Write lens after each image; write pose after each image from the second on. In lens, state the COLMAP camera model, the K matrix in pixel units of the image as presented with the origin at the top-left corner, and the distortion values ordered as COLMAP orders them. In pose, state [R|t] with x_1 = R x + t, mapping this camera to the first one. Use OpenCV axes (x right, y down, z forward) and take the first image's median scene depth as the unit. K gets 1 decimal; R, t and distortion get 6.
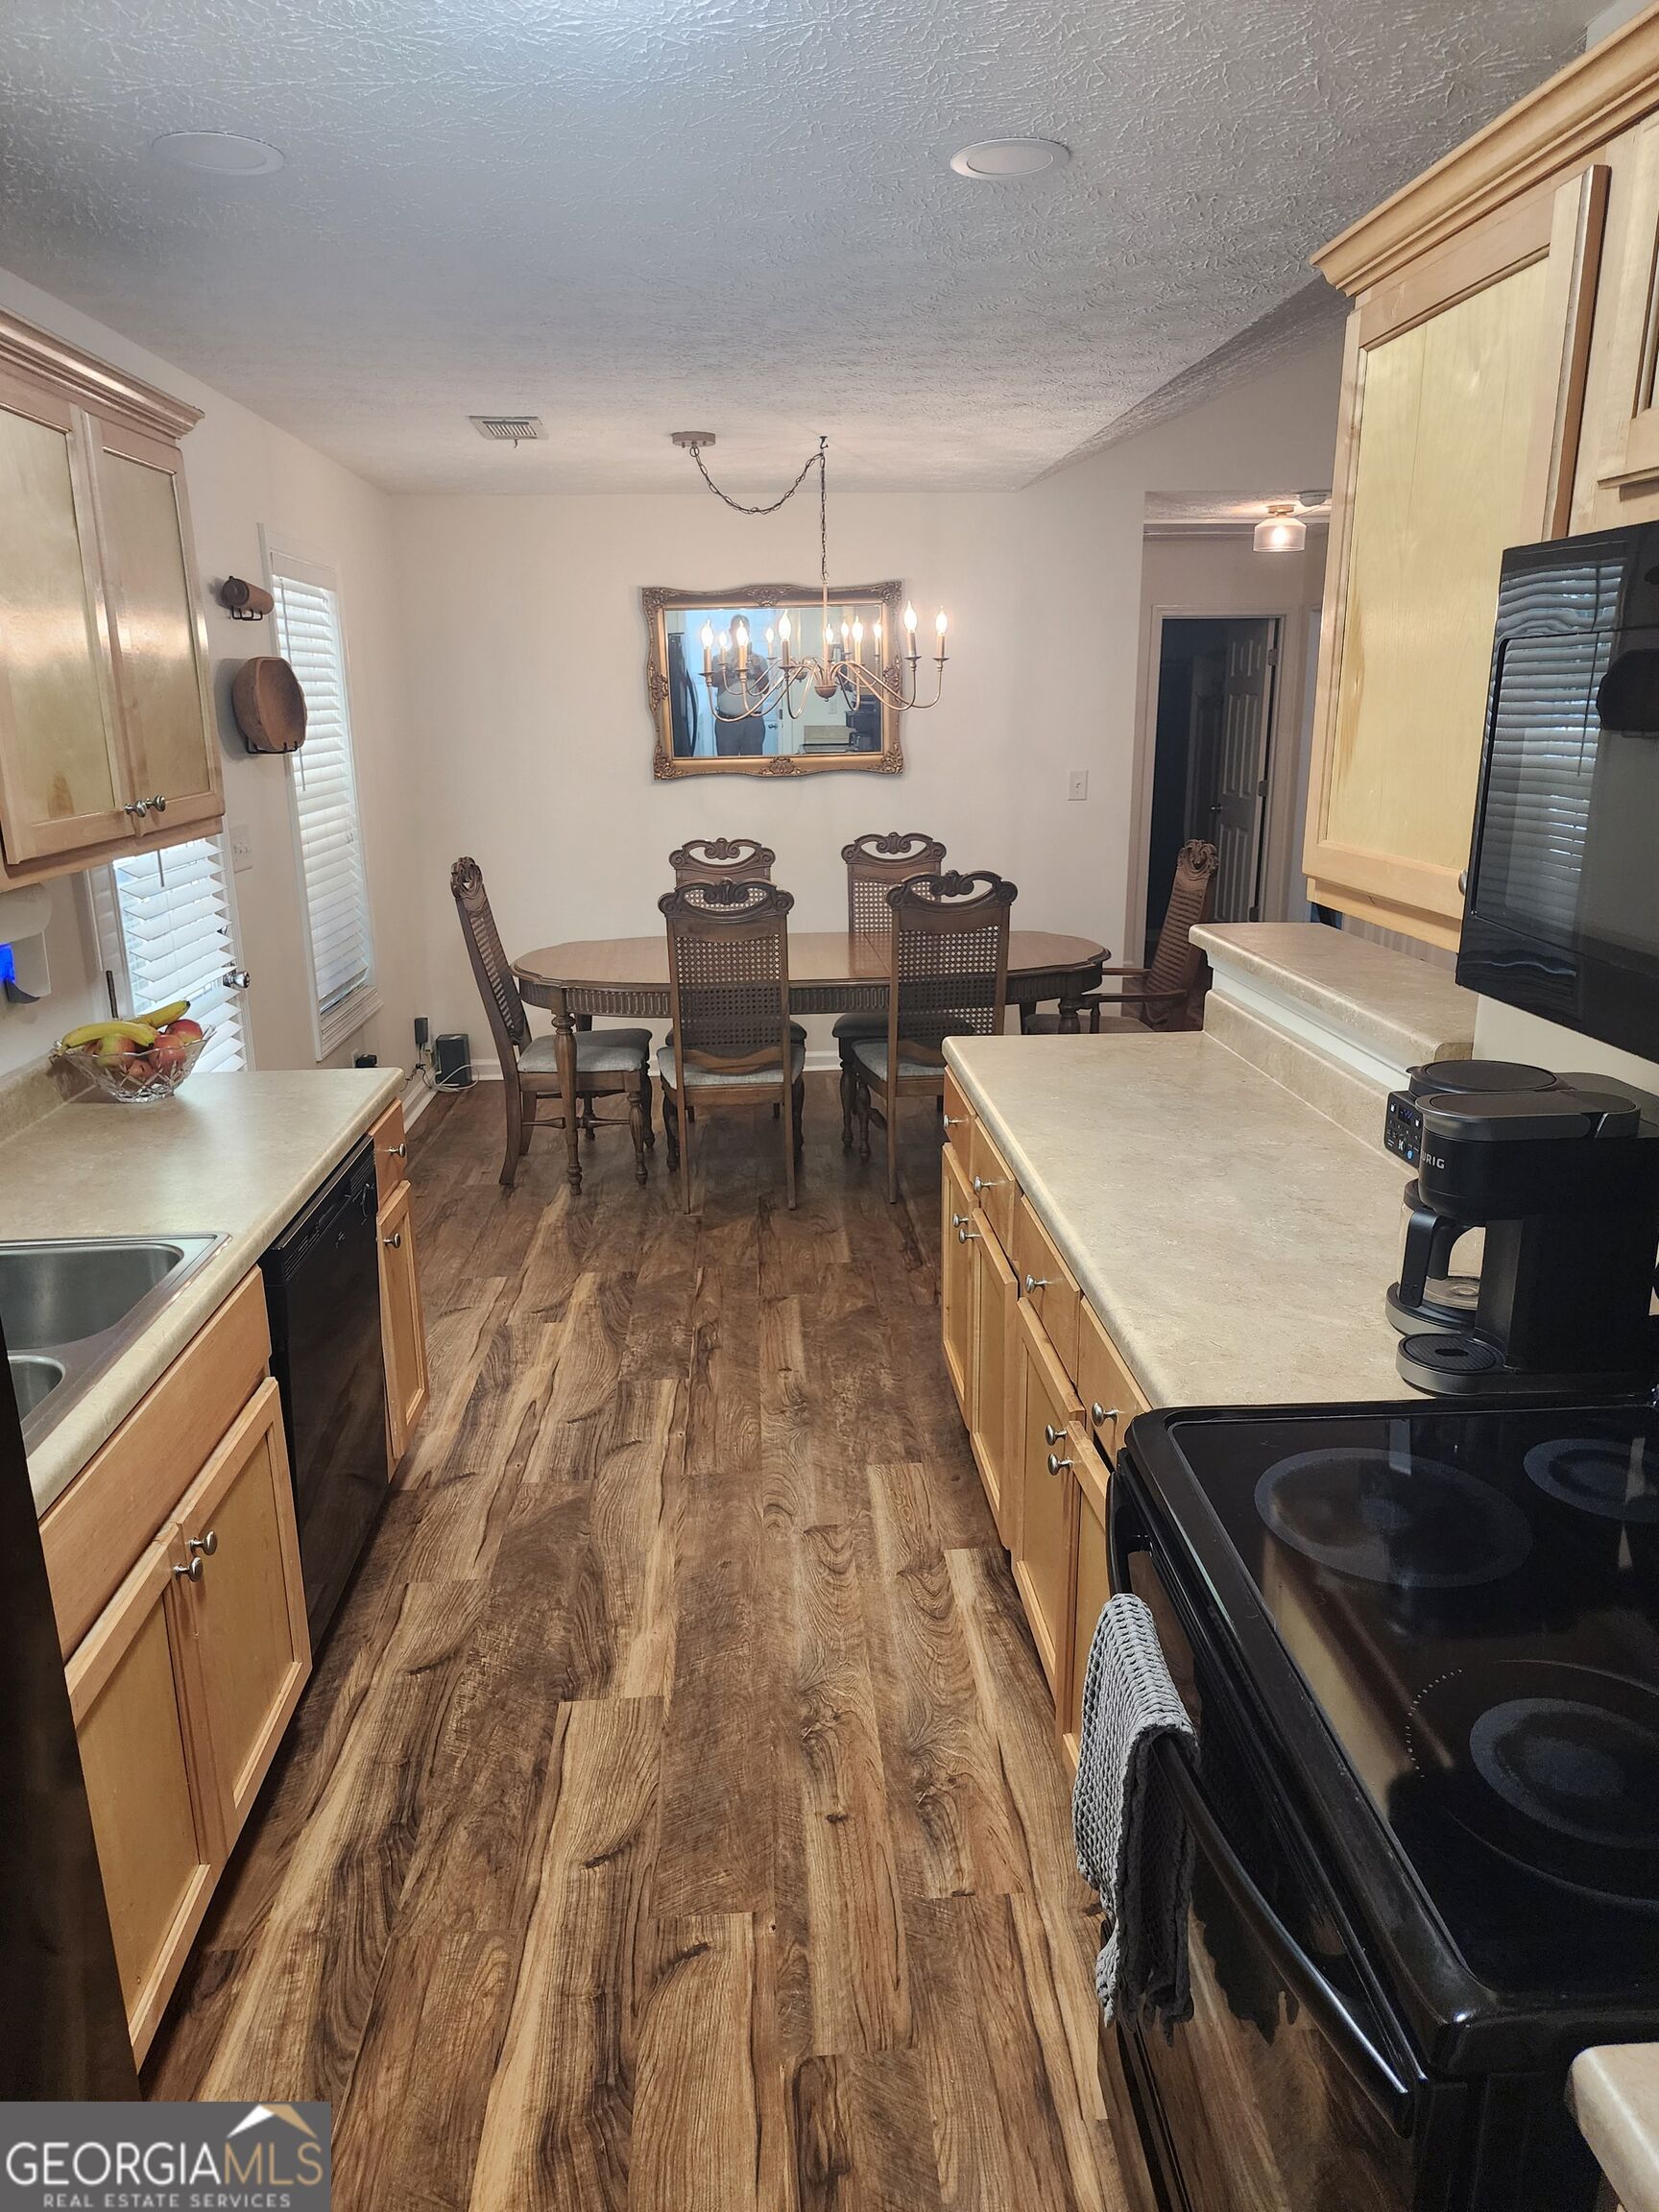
lens RADIAL K [[1480.0, 0, 813.9], [0, 1480.0, 1109.4], [0, 0, 1]] dist [0.073677, -0.000023]
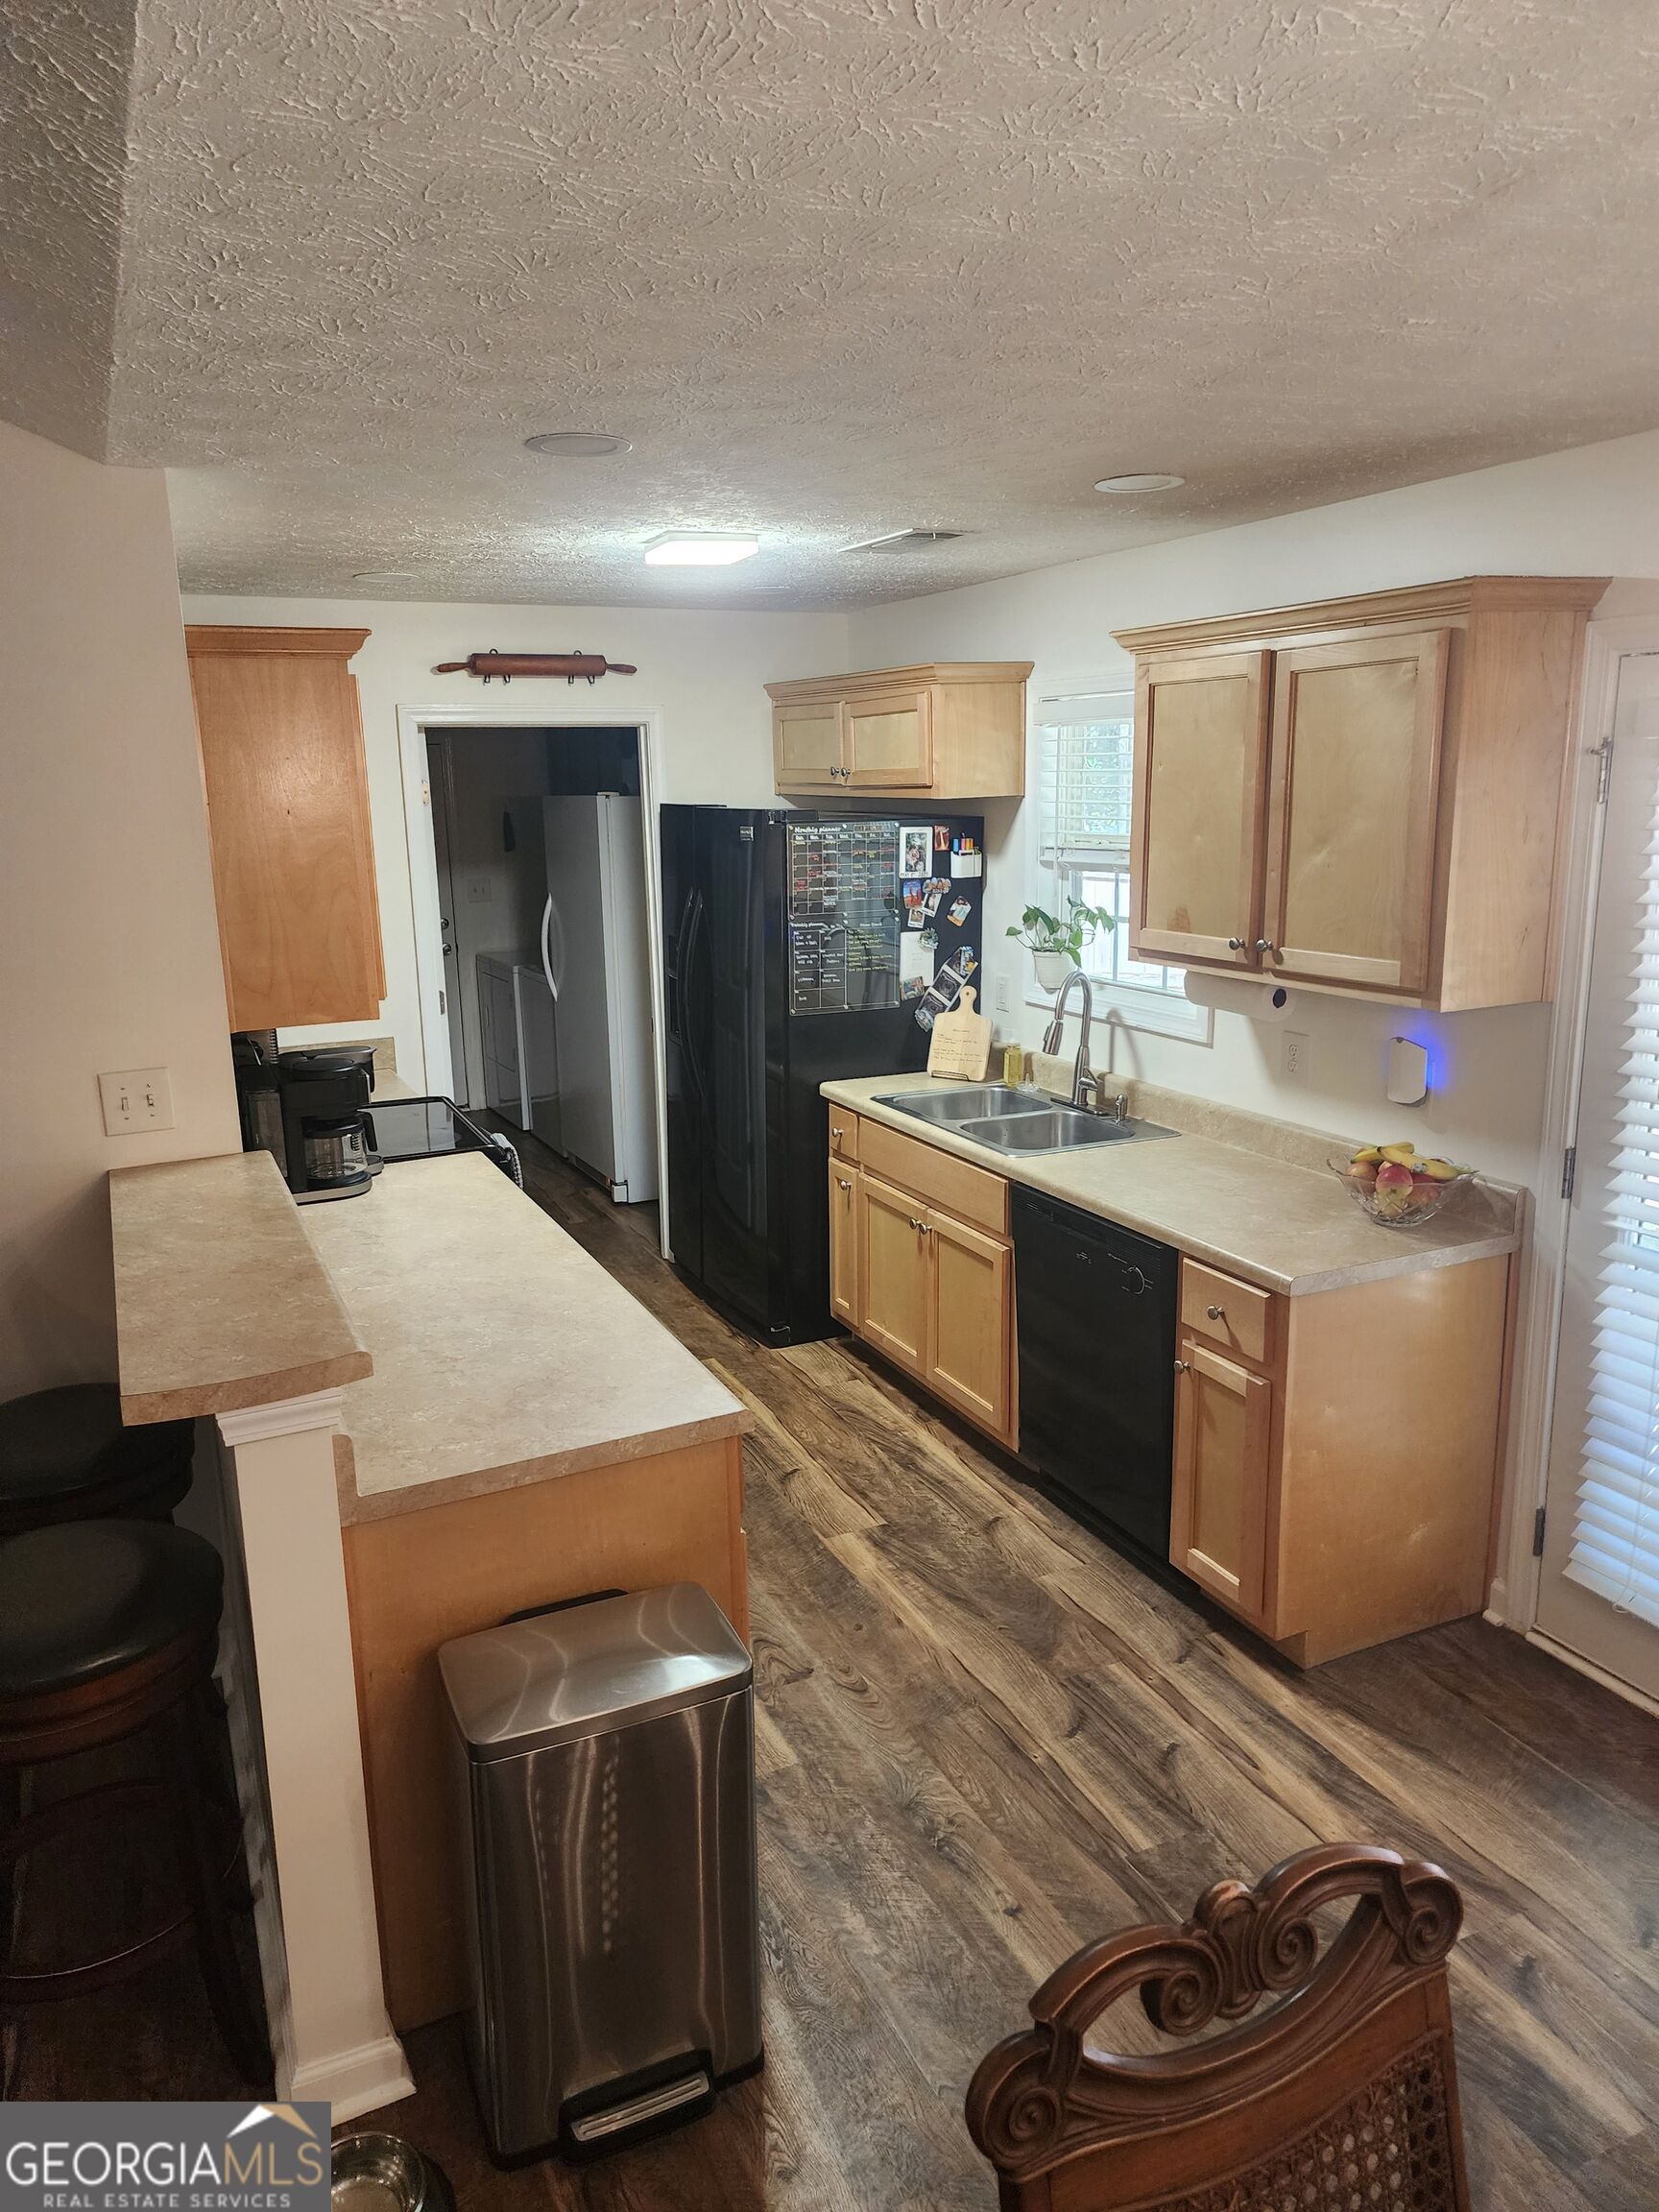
lens RADIAL K [[1480.0, 0, 813.9], [0, 1480.0, 1109.4], [0, 0, 1]] dist [0.073677, -0.000023]
pose [[-0.924711, 0.111854, -0.363866, 0.388989], [-0.074852, 0.883768, 0.461900, -0.643843], [0.373238, 0.454360, -0.808857, 1.967122]]
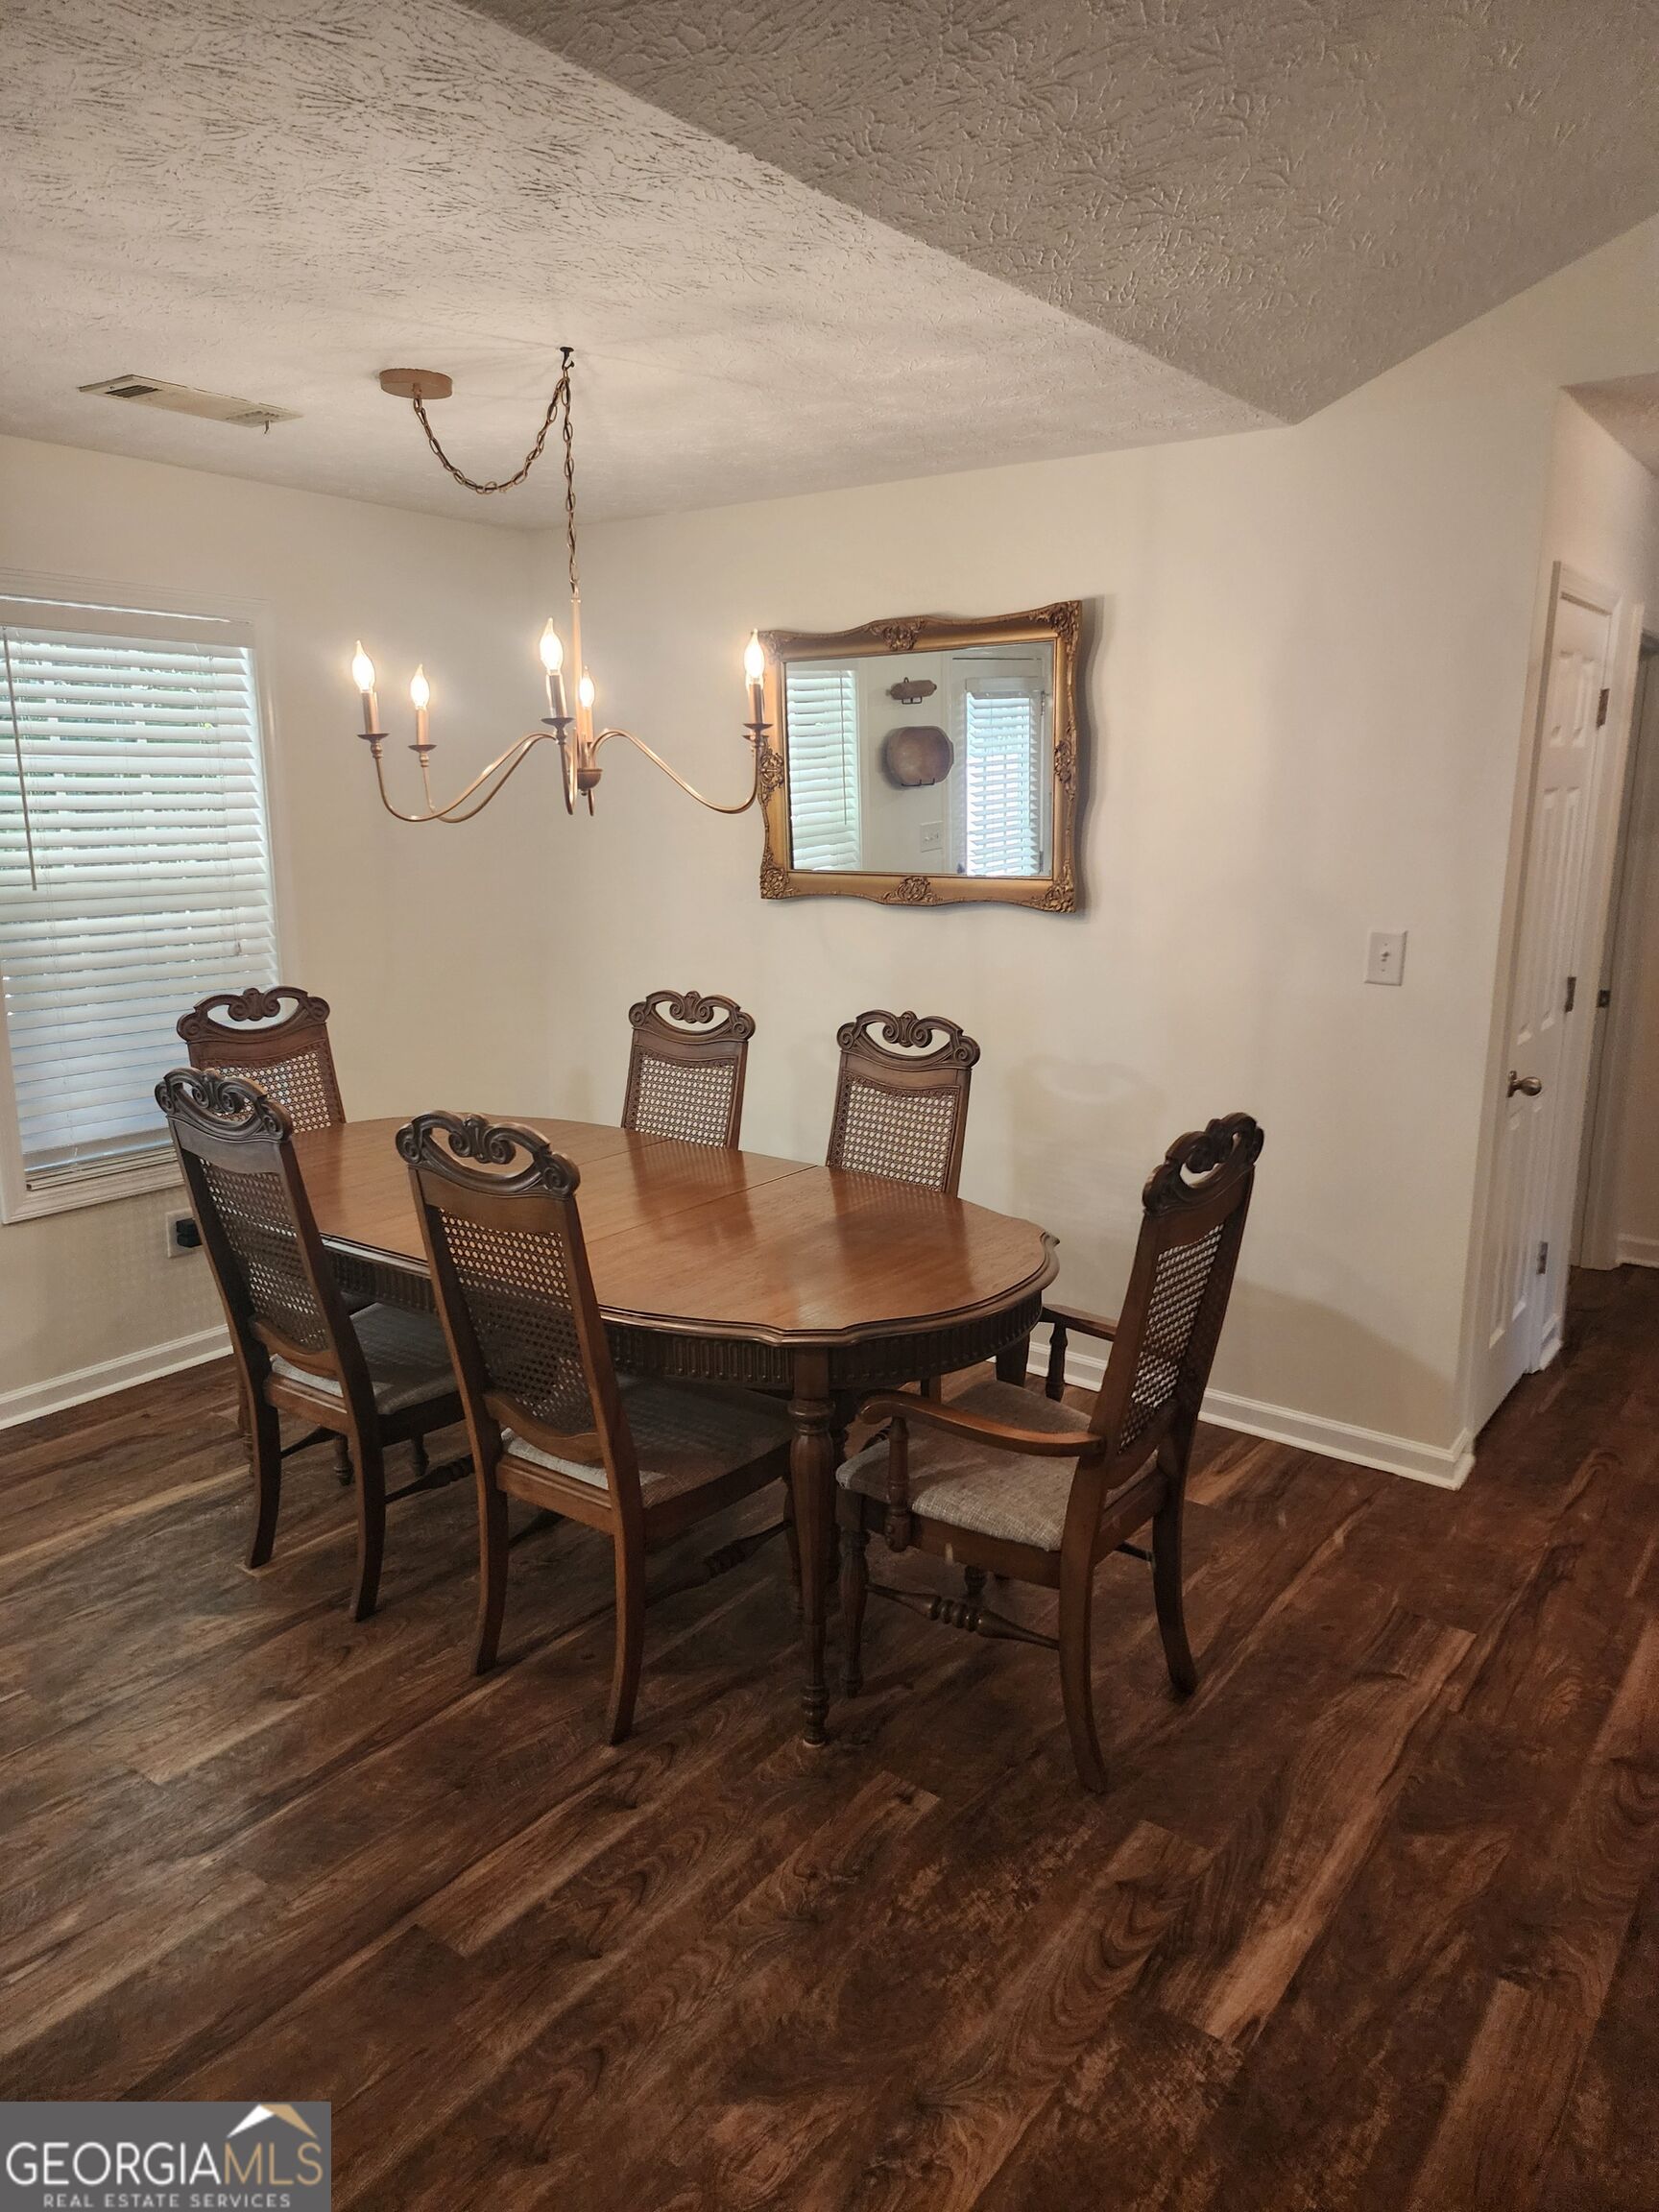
lens RADIAL K [[1455.7, 0, 854.6], [0, 1455.7, 1095.2], [0, 0, 1]] dist [0.041270, -0.000550]
pose [[0.770331, 0.147345, -0.620386, 0.142362], [-0.184447, 0.982833, 0.004400, -0.053687], [0.610384, 0.111039, 0.784284, 0.188587]]
